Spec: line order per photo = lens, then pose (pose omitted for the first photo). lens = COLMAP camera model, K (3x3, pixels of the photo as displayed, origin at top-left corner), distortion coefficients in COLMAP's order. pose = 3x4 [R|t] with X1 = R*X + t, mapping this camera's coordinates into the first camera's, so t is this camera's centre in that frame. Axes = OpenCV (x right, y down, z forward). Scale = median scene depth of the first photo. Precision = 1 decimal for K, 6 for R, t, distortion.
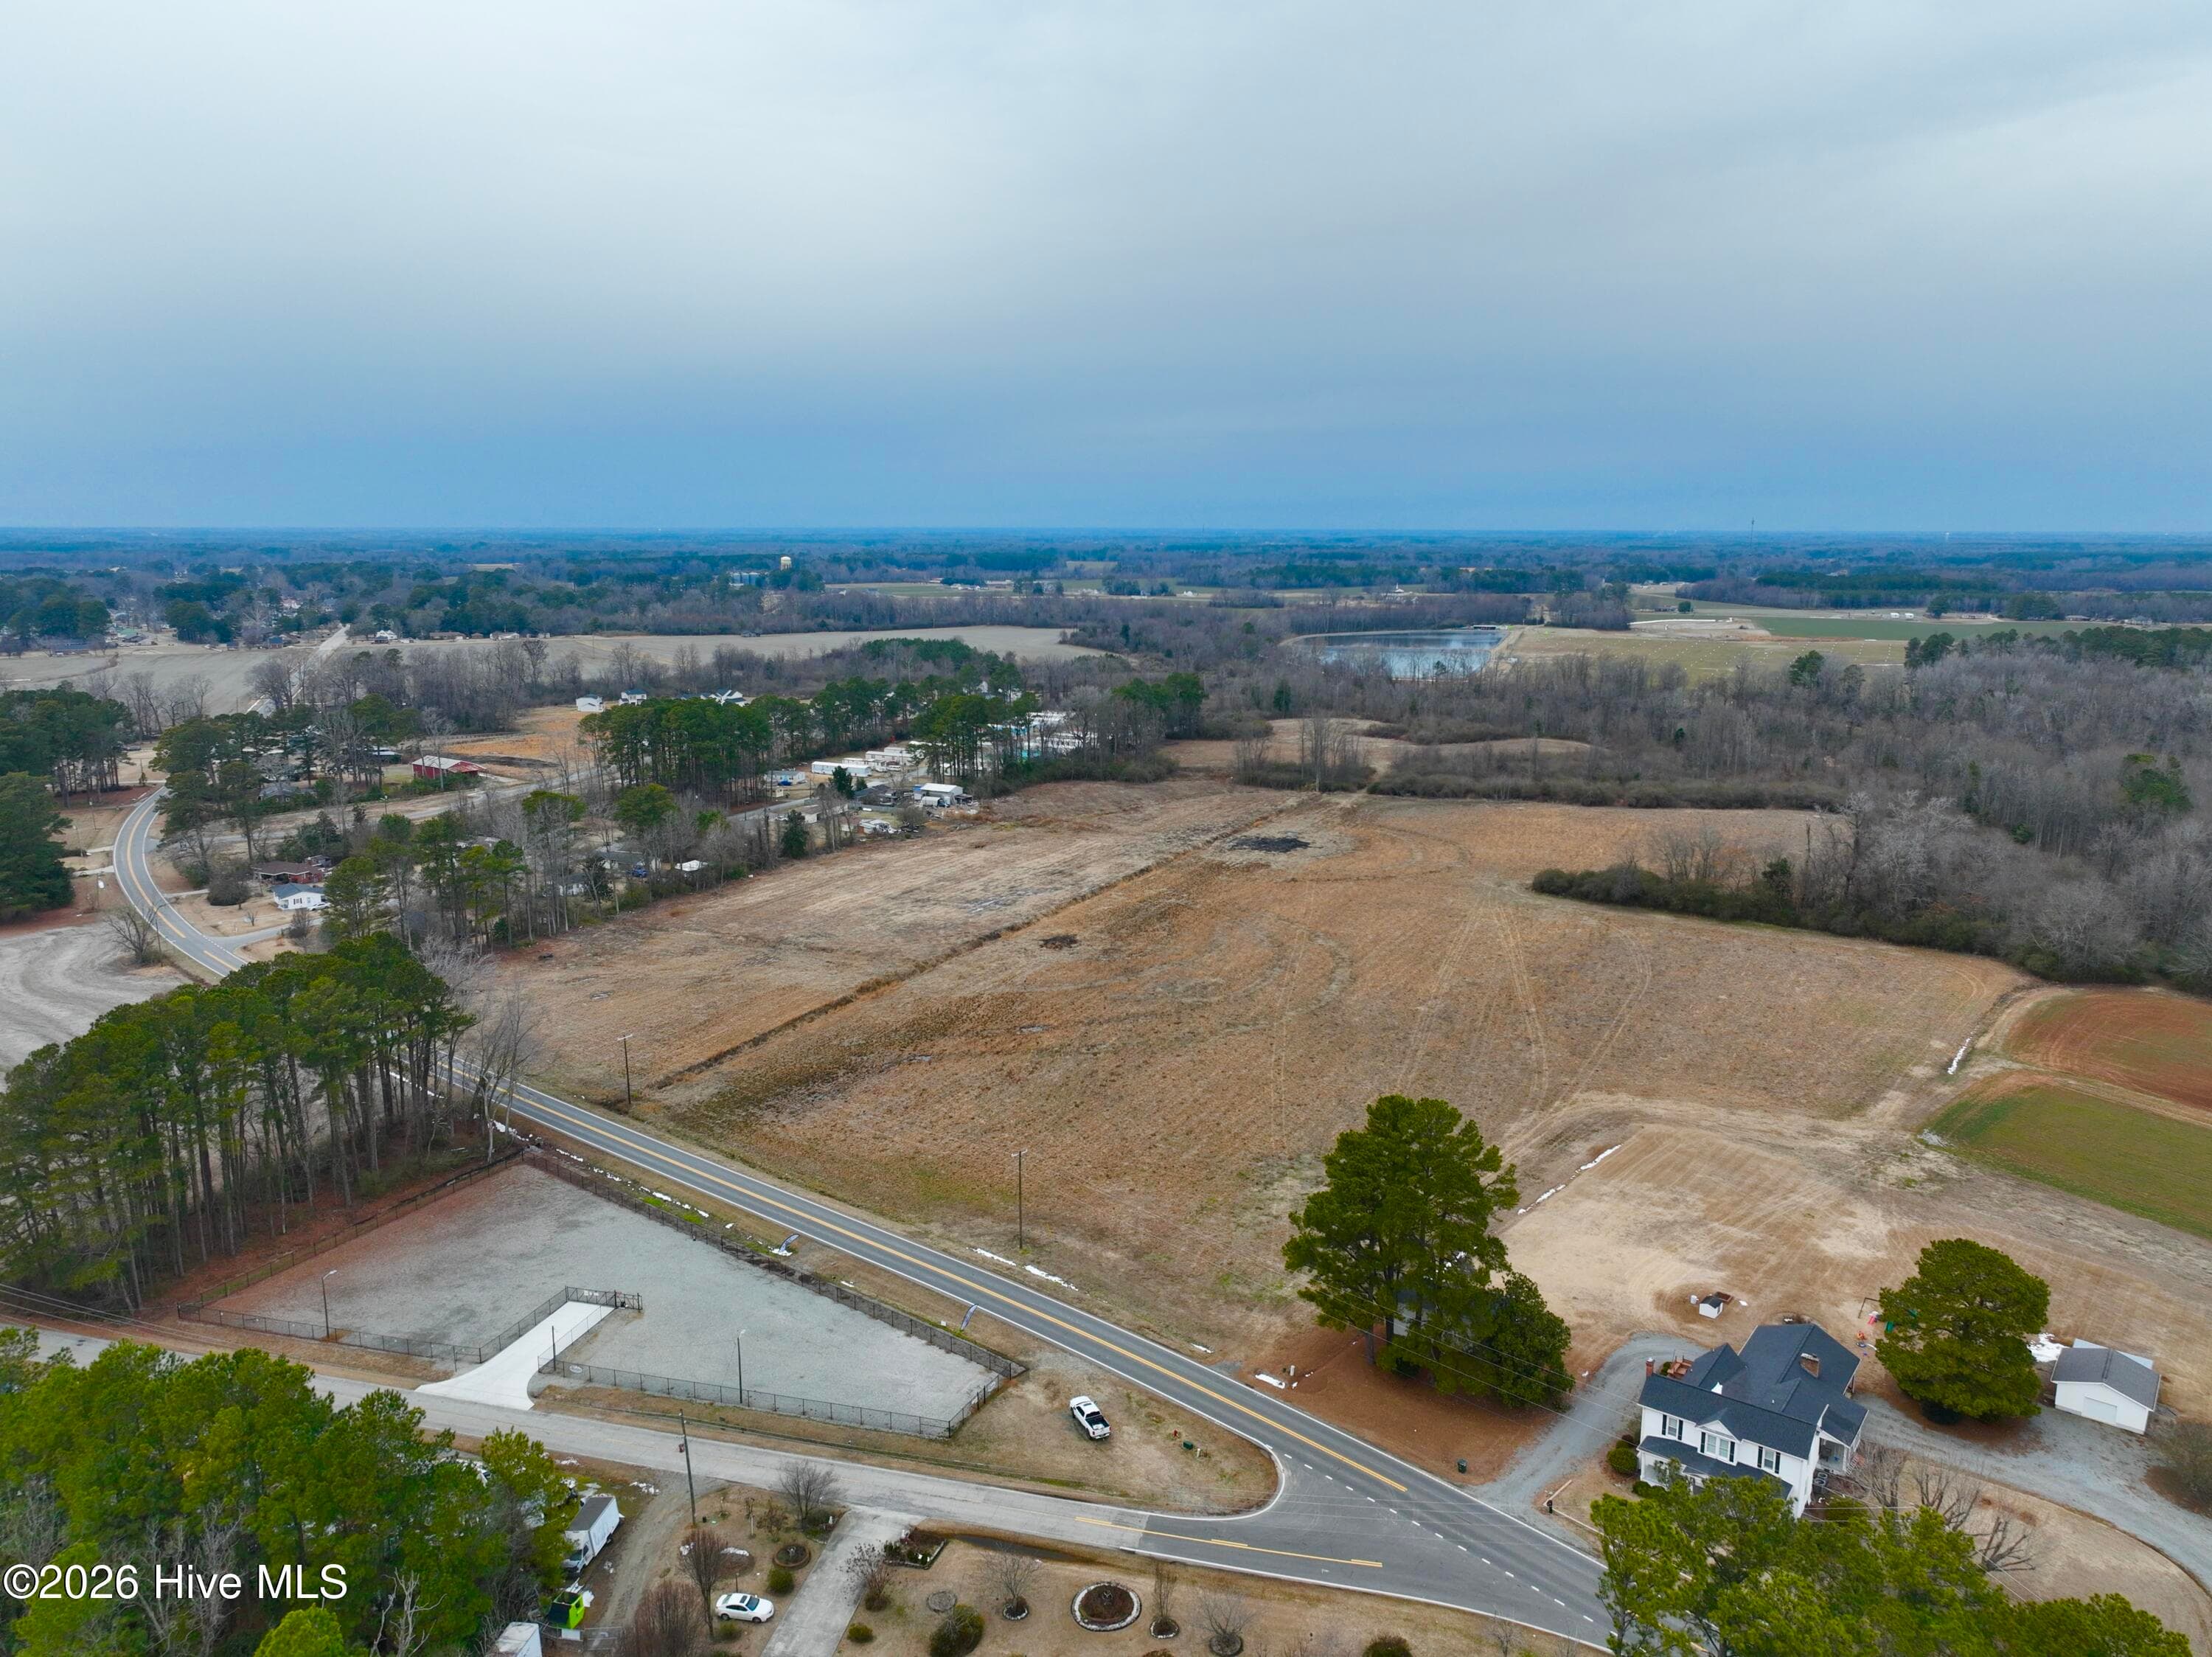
lens RADIAL K [[1554.6, 0, 1111.6], [0, 1554.6, 828.4], [0, 0, 1]] dist [0.002888, 0.010862]
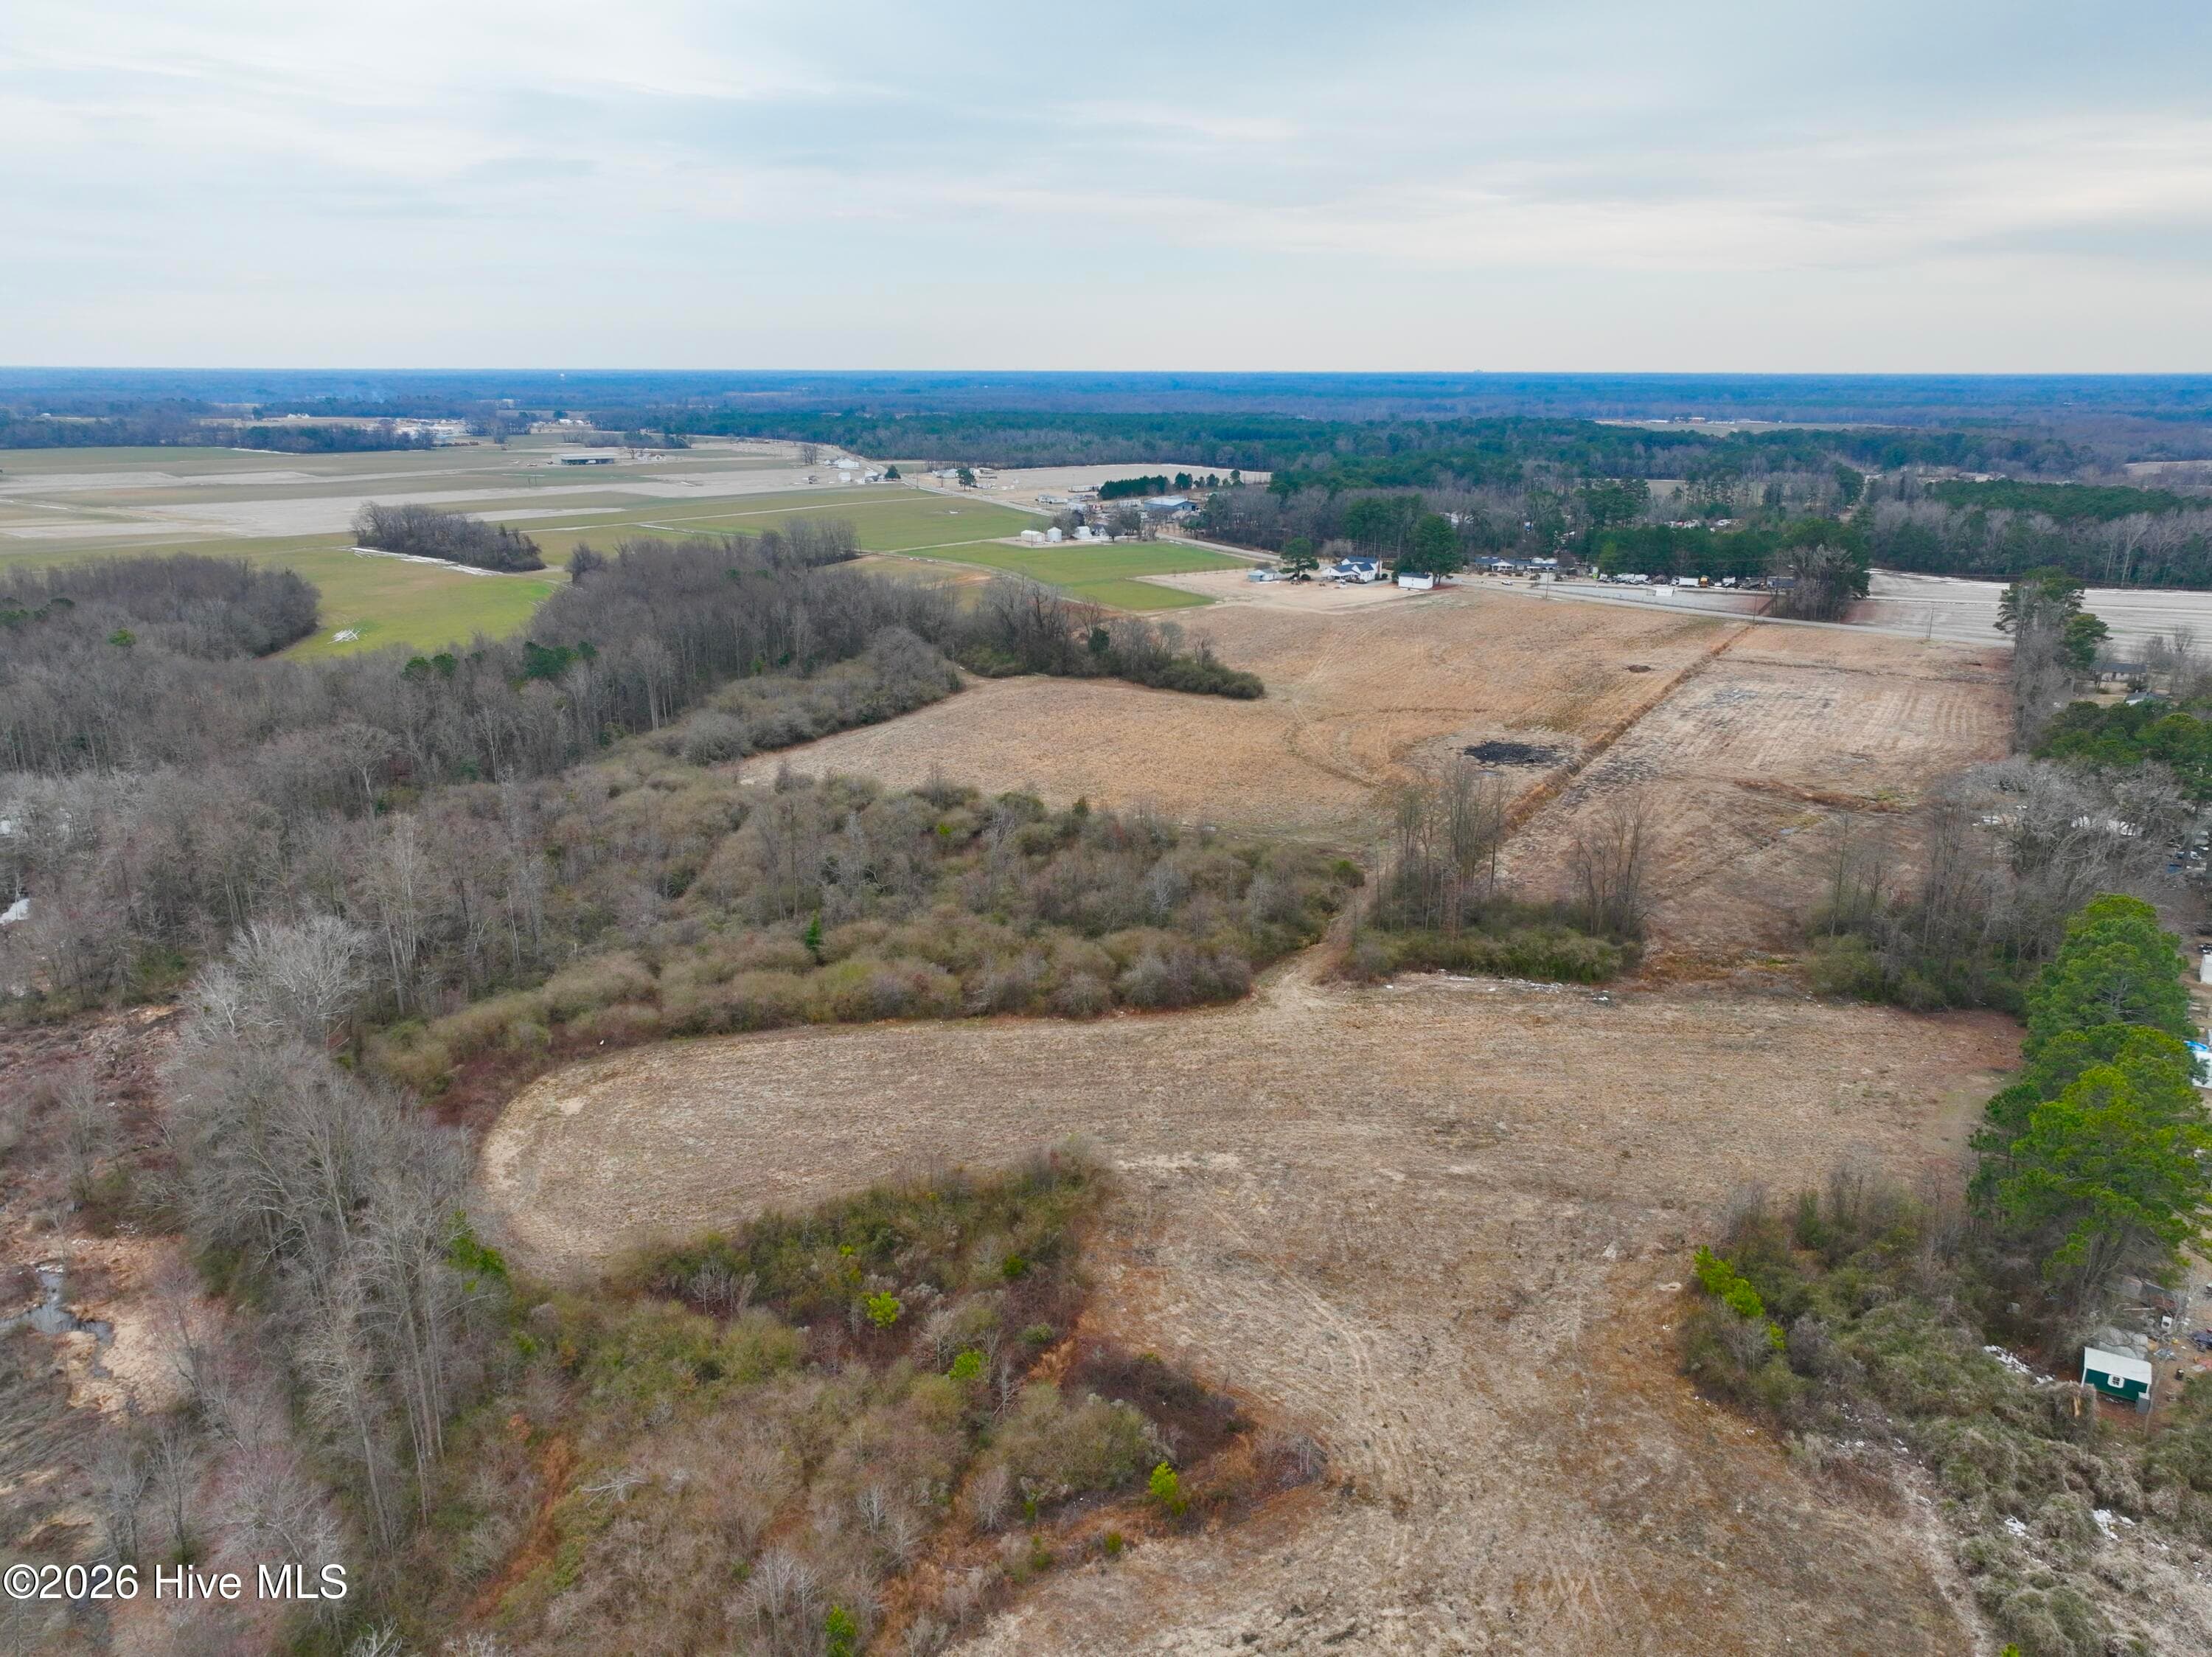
lens RADIAL K [[1554.6, 0, 1111.6], [0, 1554.6, 828.4], [0, 0, 1]] dist [0.002888, 0.010862]
pose [[-0.997163, -0.025318, 0.070886, 0.248280], [0.010577, 0.885258, 0.464981, -0.336254], [-0.074525, 0.464411, -0.882478, 1.712865]]
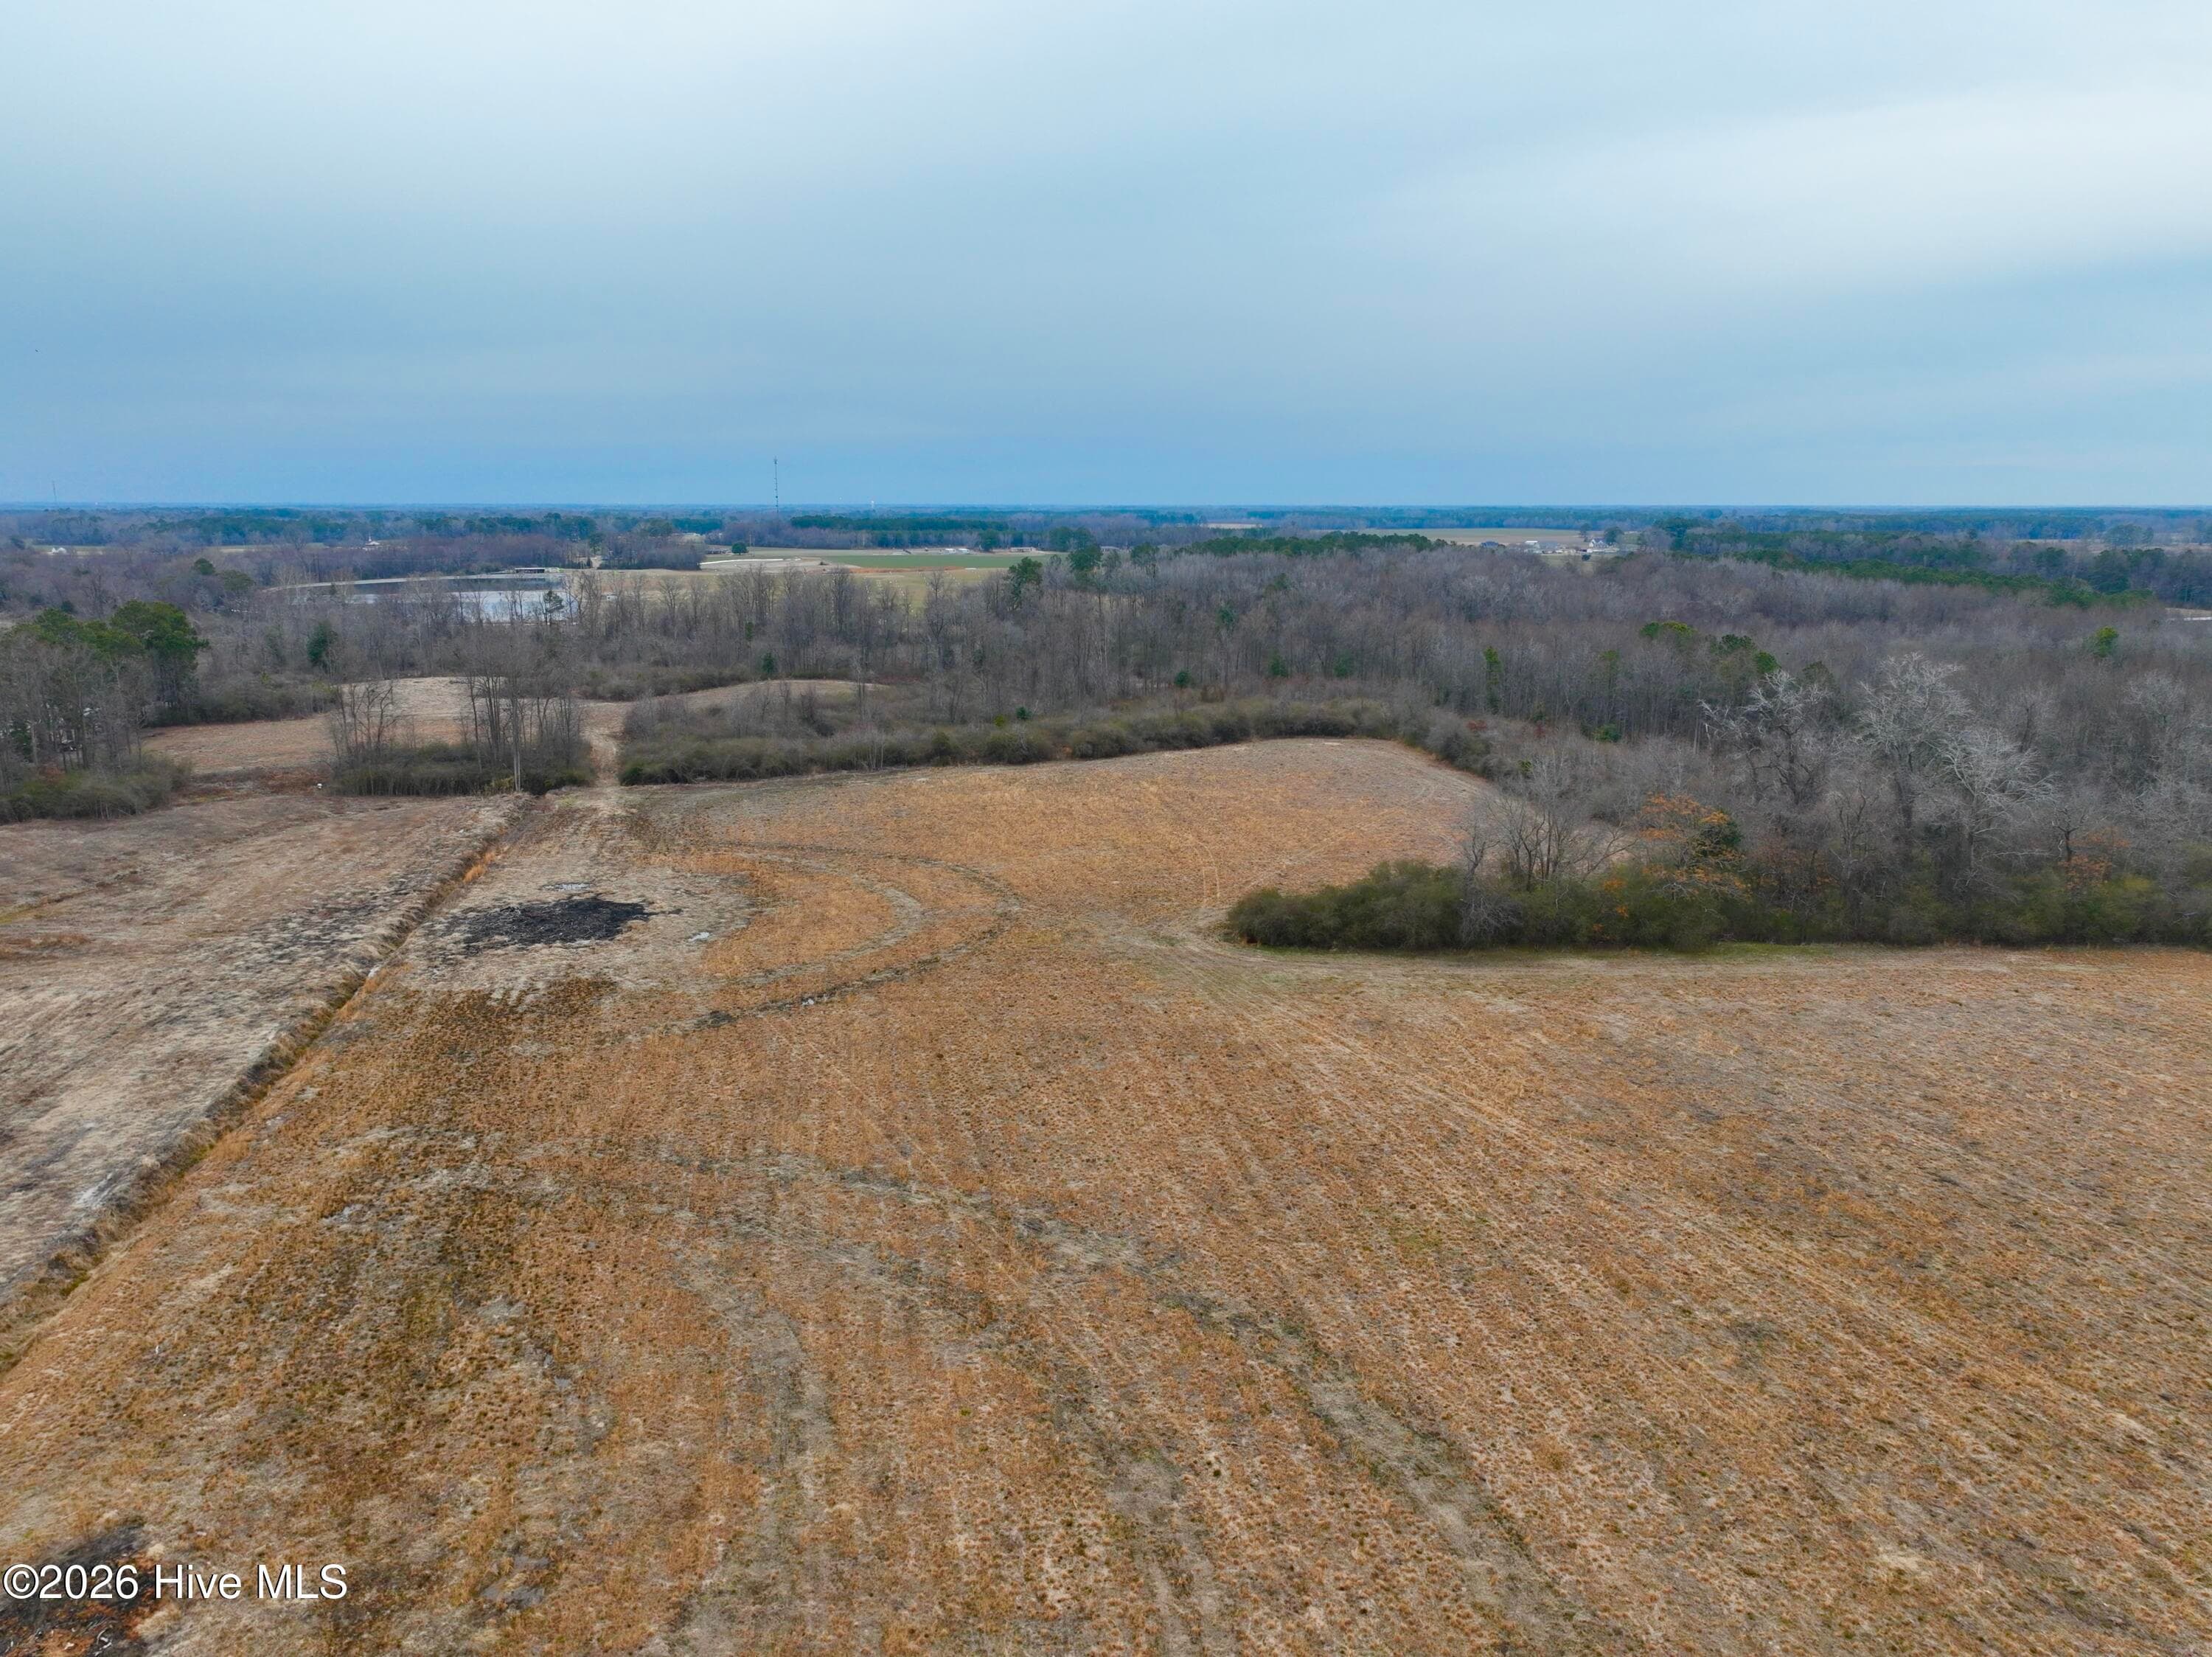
lens RADIAL K [[1554.6, 0, 1111.6], [0, 1554.6, 828.4], [0, 0, 1]] dist [0.002888, 0.010862]
pose [[0.797276, -0.125411, 0.590443, -0.023217], [0.116791, 0.991744, 0.052945, -0.019035], [-0.592208, 0.026747, 0.805341, 0.543762]]
